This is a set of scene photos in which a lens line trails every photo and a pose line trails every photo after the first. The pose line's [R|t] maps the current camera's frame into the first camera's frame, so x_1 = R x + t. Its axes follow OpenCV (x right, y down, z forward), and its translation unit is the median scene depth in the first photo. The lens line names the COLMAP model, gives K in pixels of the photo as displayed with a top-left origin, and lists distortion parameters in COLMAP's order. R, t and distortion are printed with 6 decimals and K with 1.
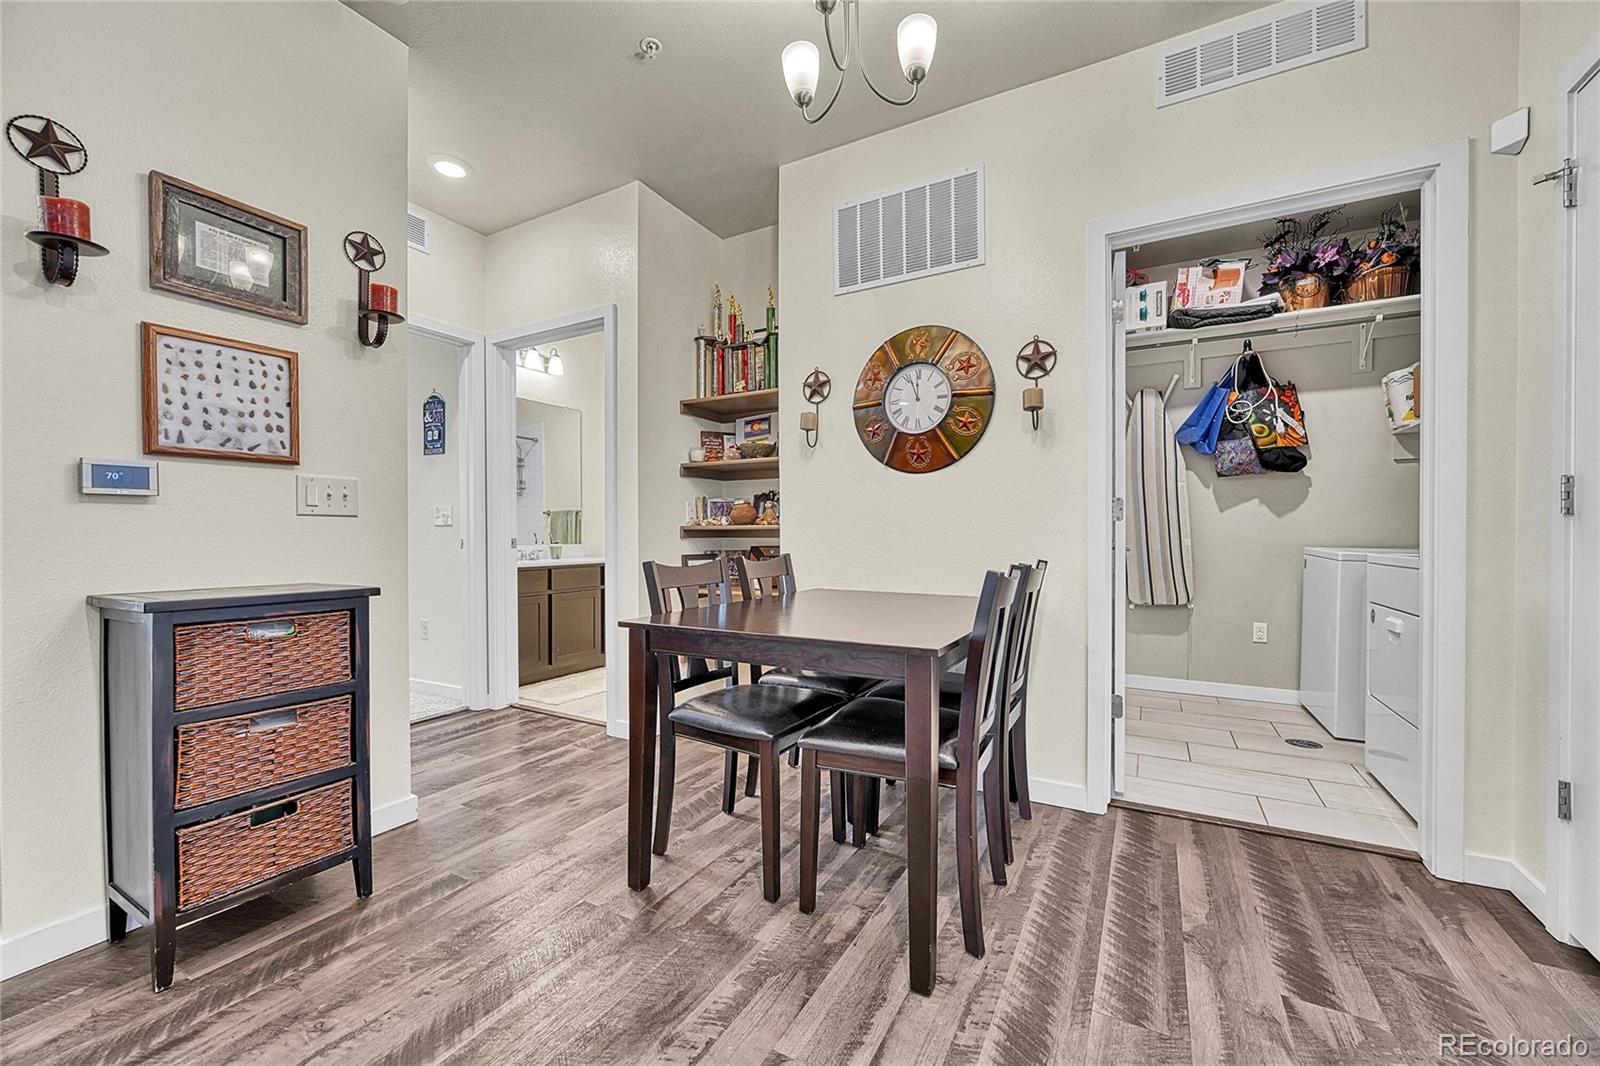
lens RADIAL K [[636.2, 0, 797.3], [0, 636.2, 537.0], [0, 0, 1]] dist [-0.002711, -0.000230]
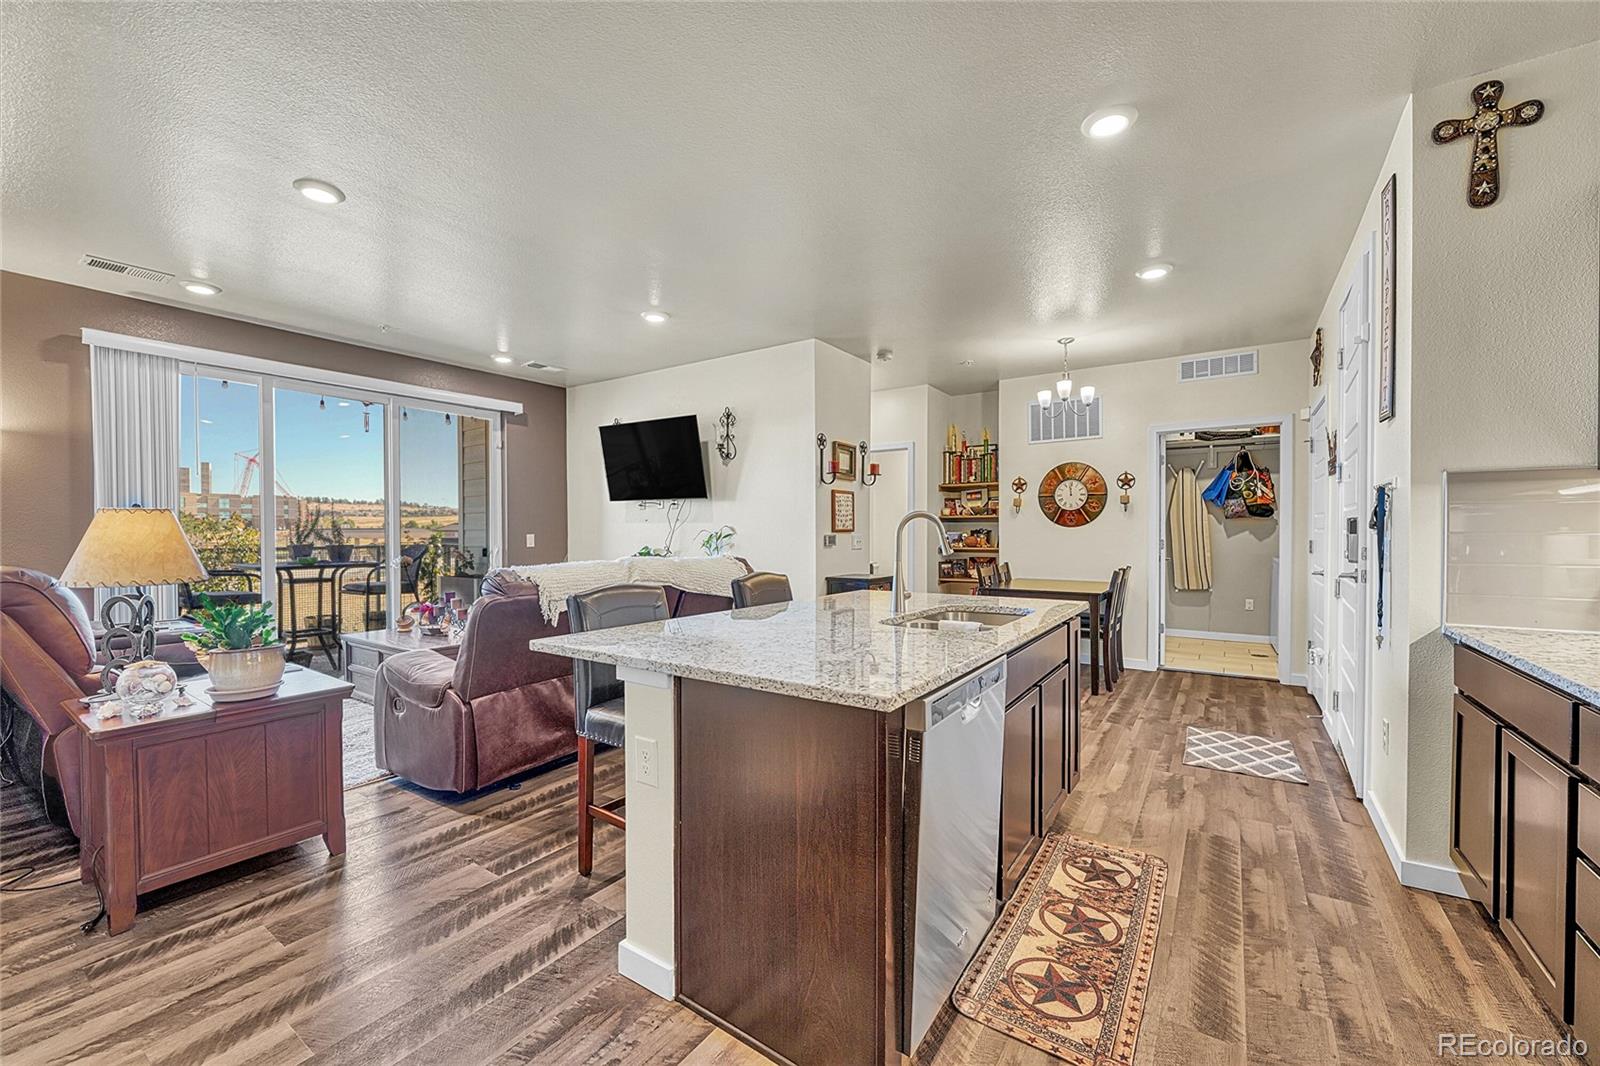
lens RADIAL K [[636.2, 0, 801.7], [0, 636.2, 535.5], [0, 0, 1]] dist [-0.002711, -0.000230]
pose [[0.996600, 0.001006, -0.082383, -0.552125], [-0.000854, 0.999998, 0.001886, -0.071123], [0.082384, -0.001810, 0.996599, -1.273730]]
